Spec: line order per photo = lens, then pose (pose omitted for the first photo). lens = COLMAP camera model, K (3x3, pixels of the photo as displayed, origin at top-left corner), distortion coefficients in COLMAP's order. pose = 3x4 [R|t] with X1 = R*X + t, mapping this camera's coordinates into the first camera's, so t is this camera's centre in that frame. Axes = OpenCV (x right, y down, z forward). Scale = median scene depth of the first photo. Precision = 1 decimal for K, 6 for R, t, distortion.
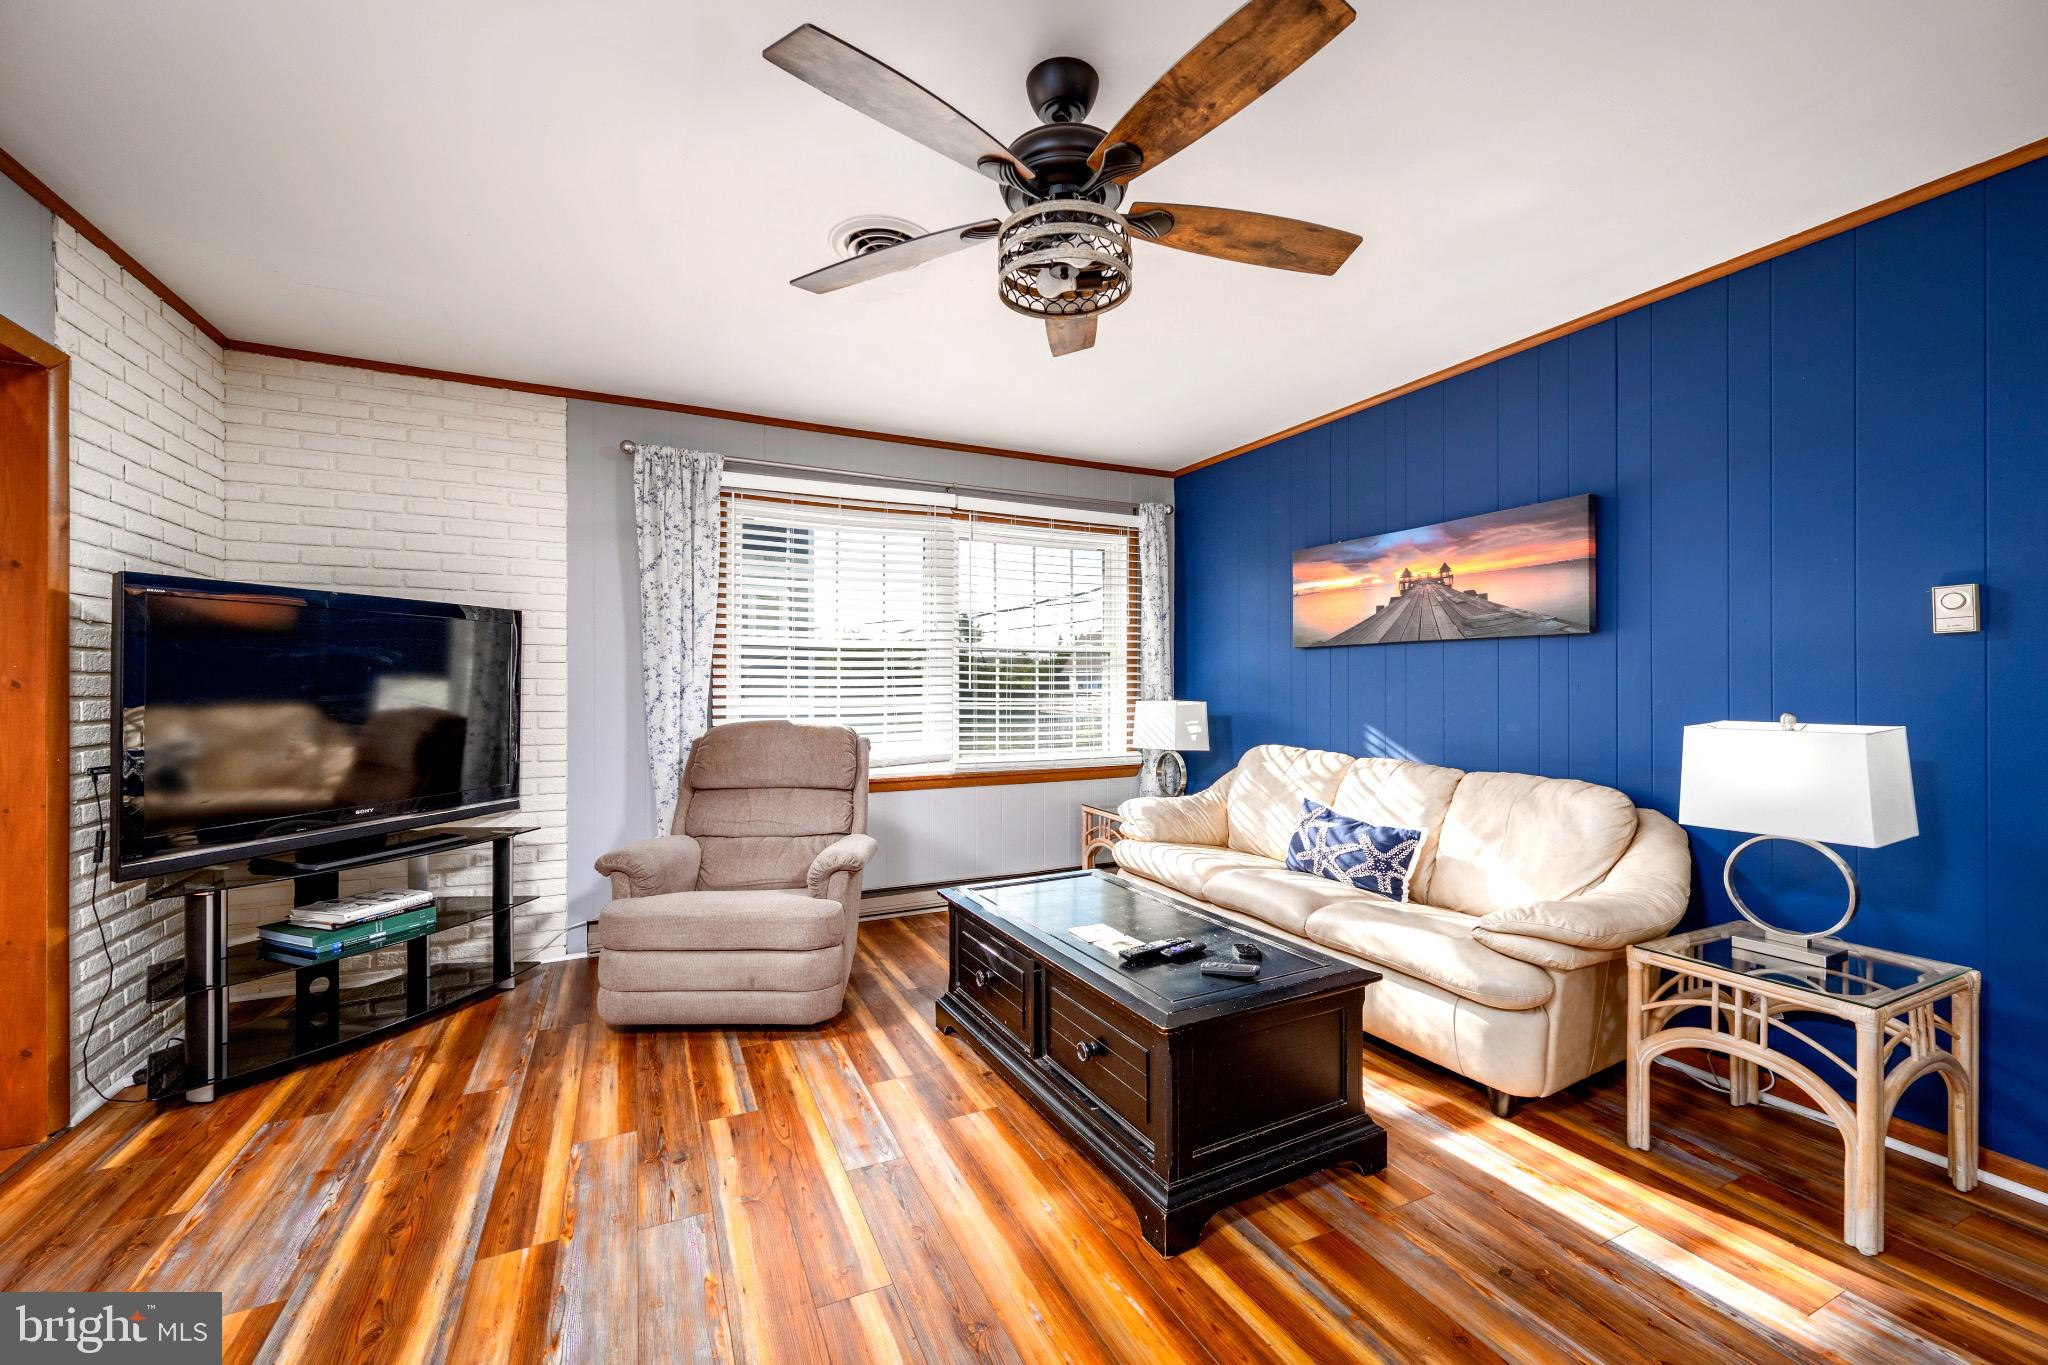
lens RADIAL K [[823.5, 0, 1032.8], [0, 823.5, 689.5], [0, 0, 1]] dist [-0.000147, -0.000284]
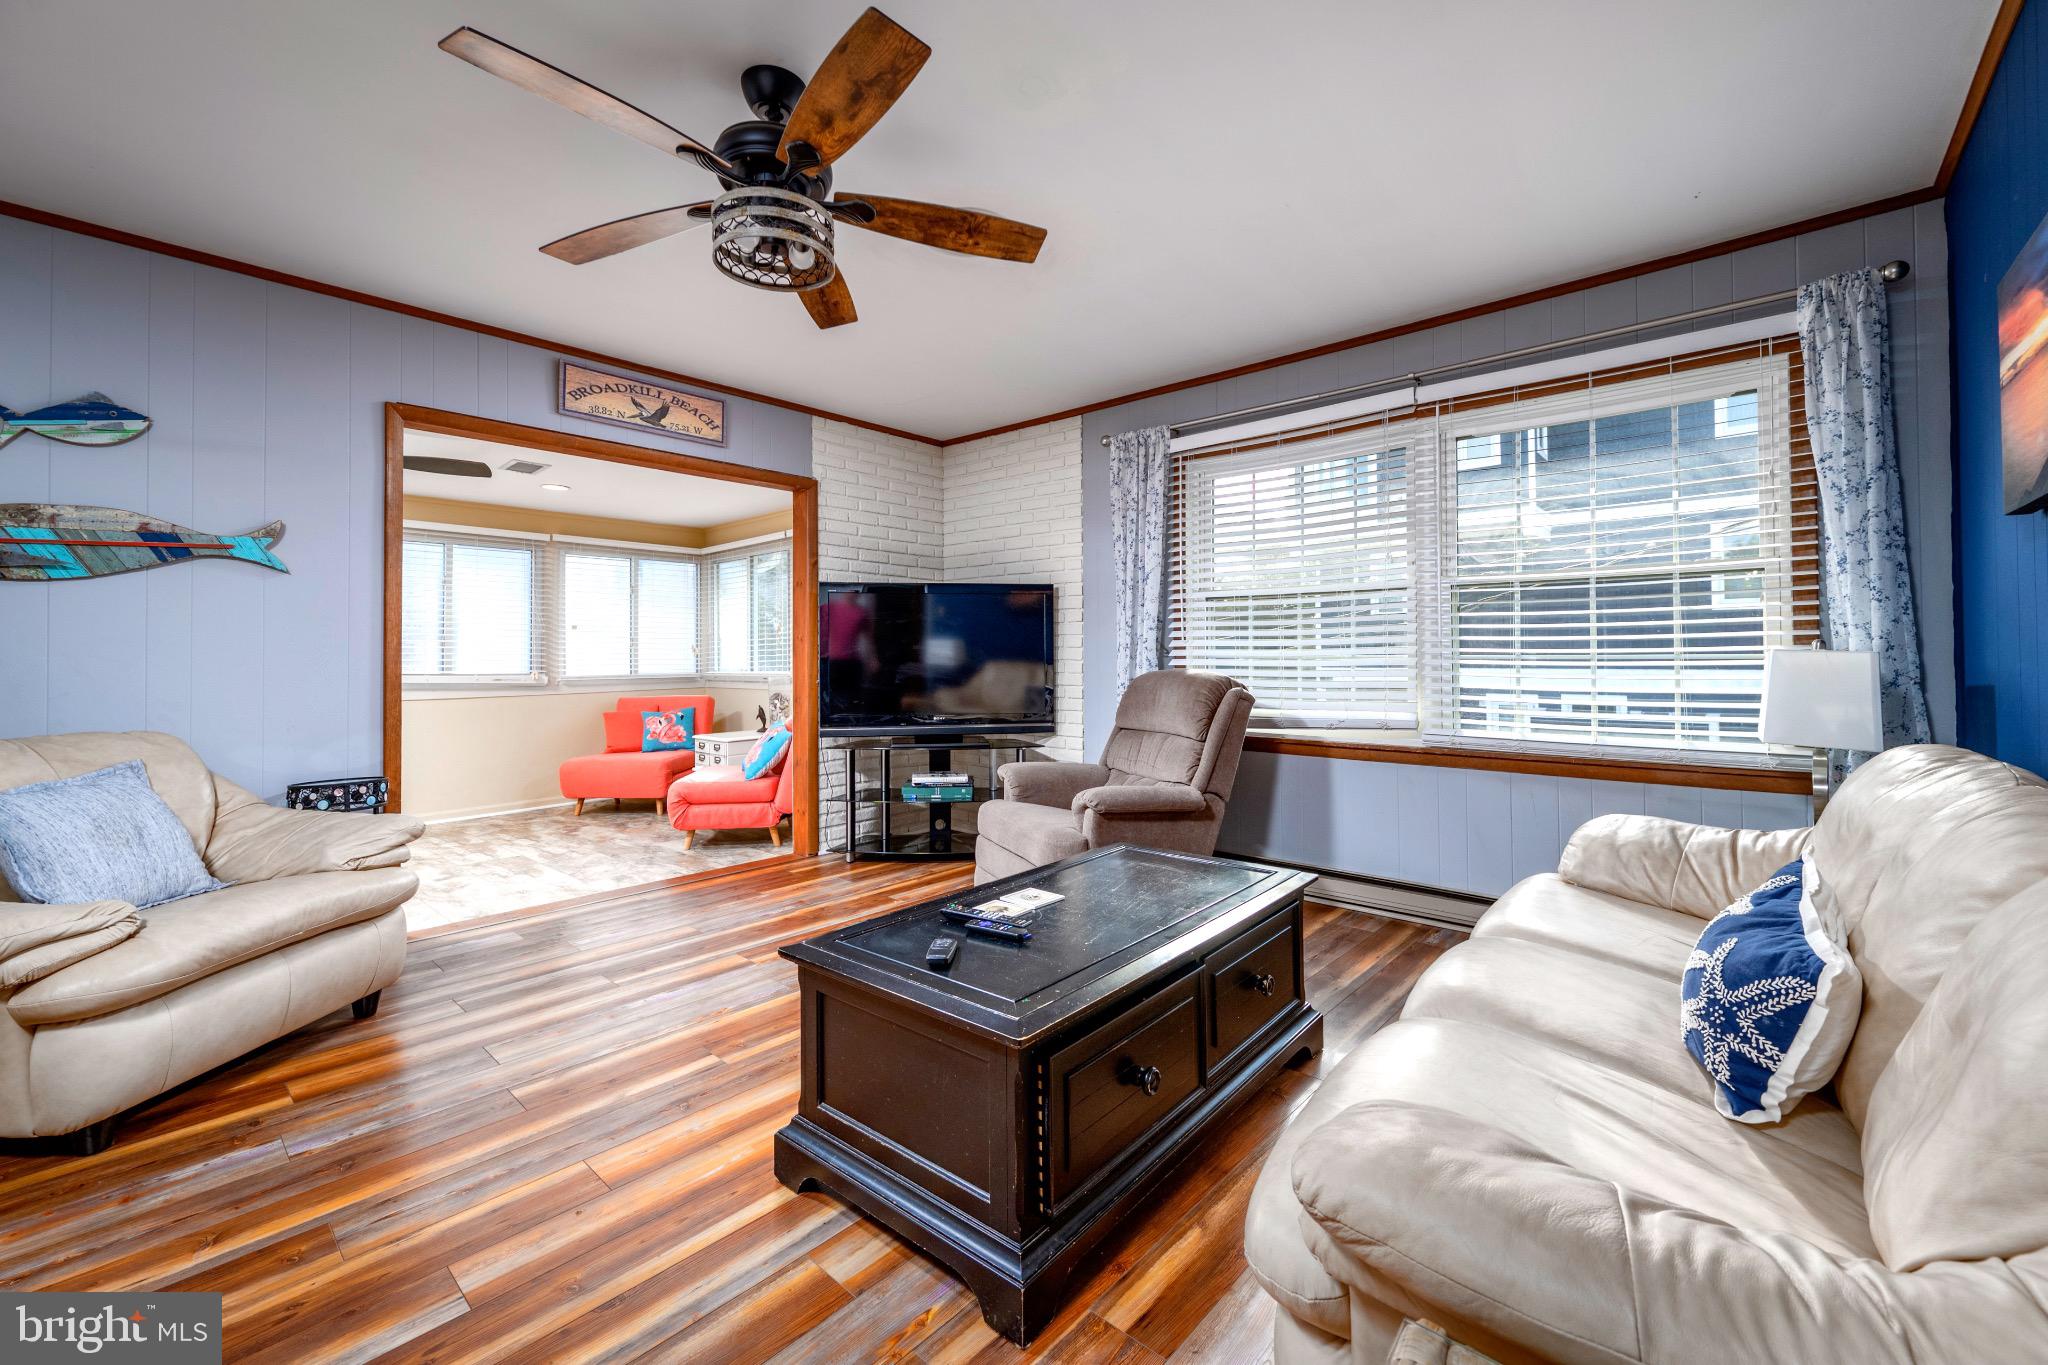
lens RADIAL K [[823.5, 0, 1028.1], [0, 823.5, 662.2], [0, 0, 1]] dist [-0.000147, -0.000284]
pose [[0.388666, 0.004702, -0.921367, 0.583552], [0.004019, 0.999969, 0.006798, 0.021506], [0.921370, -0.006345, 0.388635, 0.427986]]
